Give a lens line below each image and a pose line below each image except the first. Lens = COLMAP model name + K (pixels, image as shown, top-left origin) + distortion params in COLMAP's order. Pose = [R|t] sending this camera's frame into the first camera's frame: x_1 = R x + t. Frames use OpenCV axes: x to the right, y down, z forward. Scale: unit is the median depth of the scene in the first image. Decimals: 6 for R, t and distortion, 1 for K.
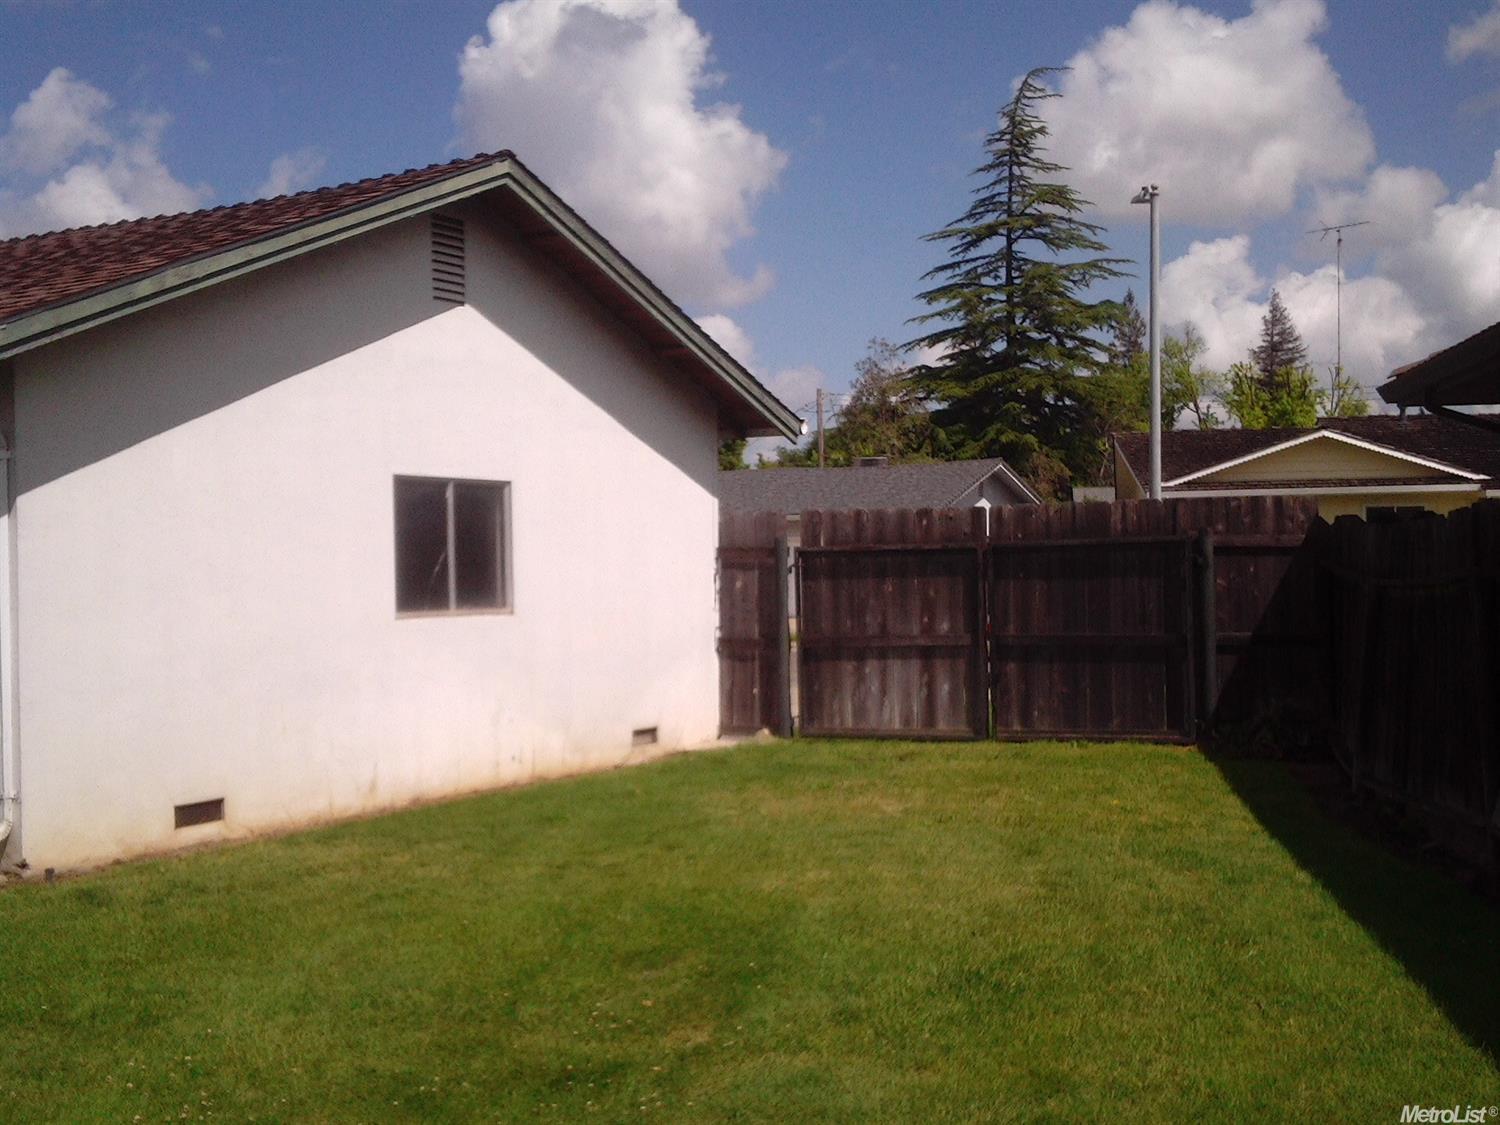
lens RADIAL K [[1662.3, 0, 757.9], [0, 1662.3, 589.8], [0, 0, 1]] dist [0.101822, -0.171112]
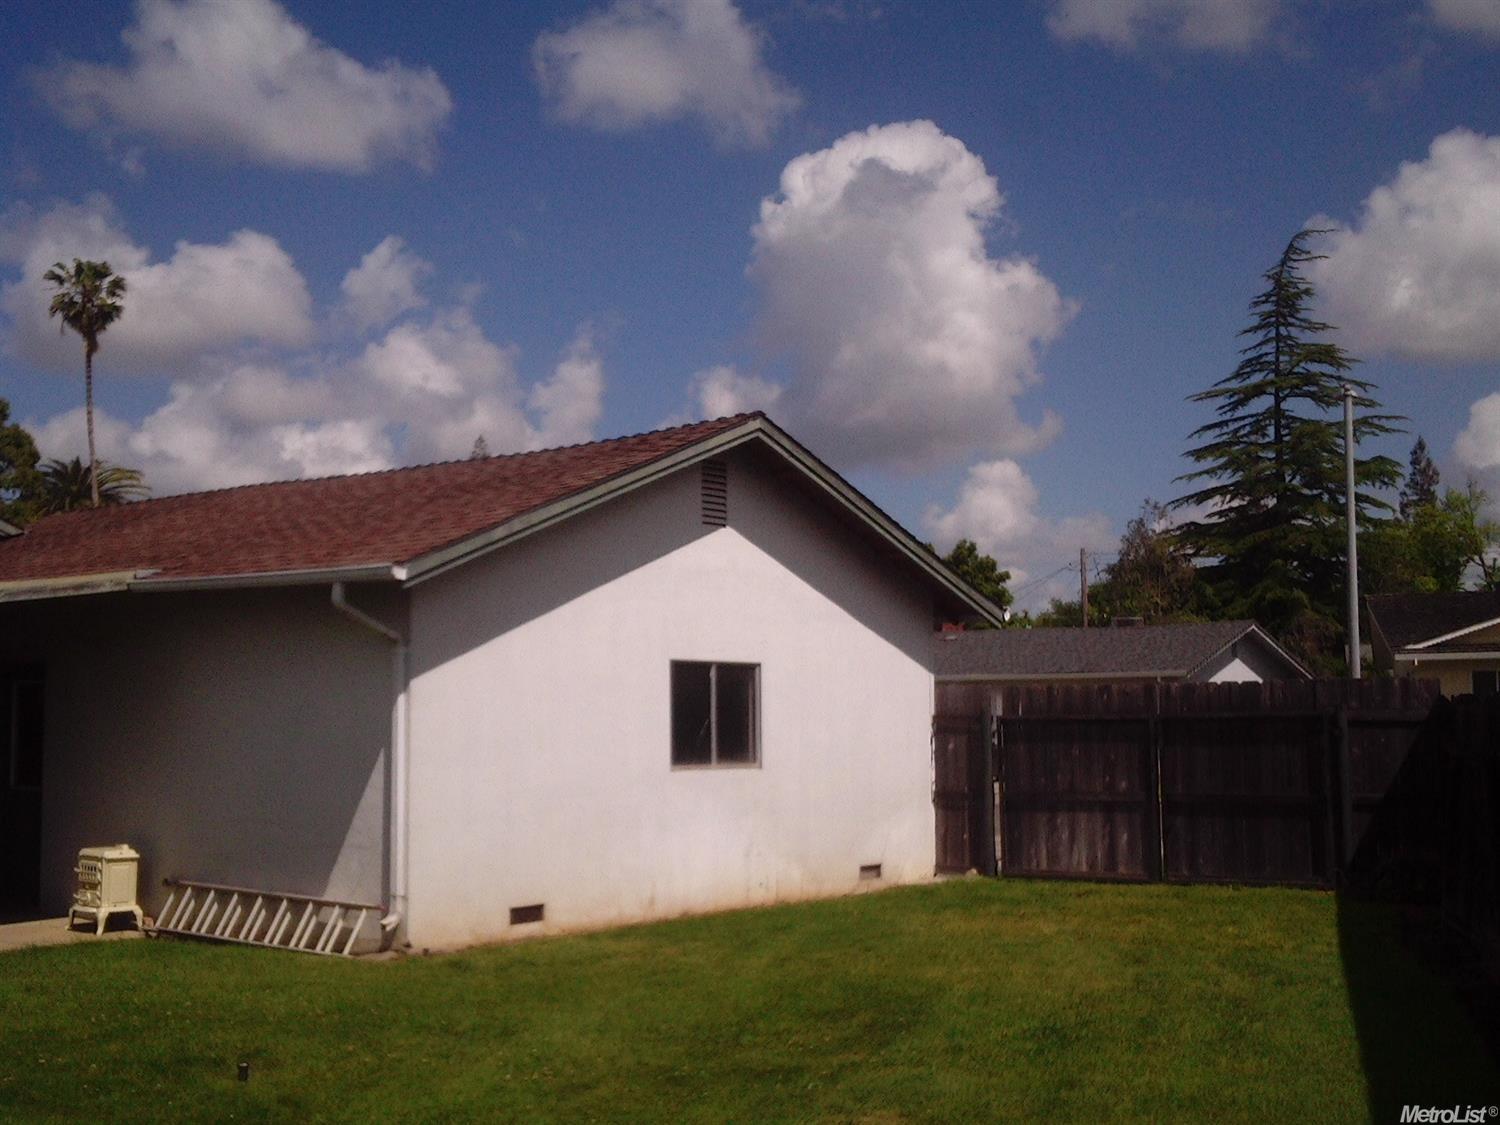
lens RADIAL K [[1713.6, 0, 667.0], [0, 1713.6, 576.9], [0, 0, 1]] dist [0.053722, -0.298852]
pose [[0.975163, -0.008664, -0.221318, 0.071926], [-0.011893, 0.995745, -0.091382, -0.010399], [0.221167, 0.091745, 0.970911, -0.288523]]
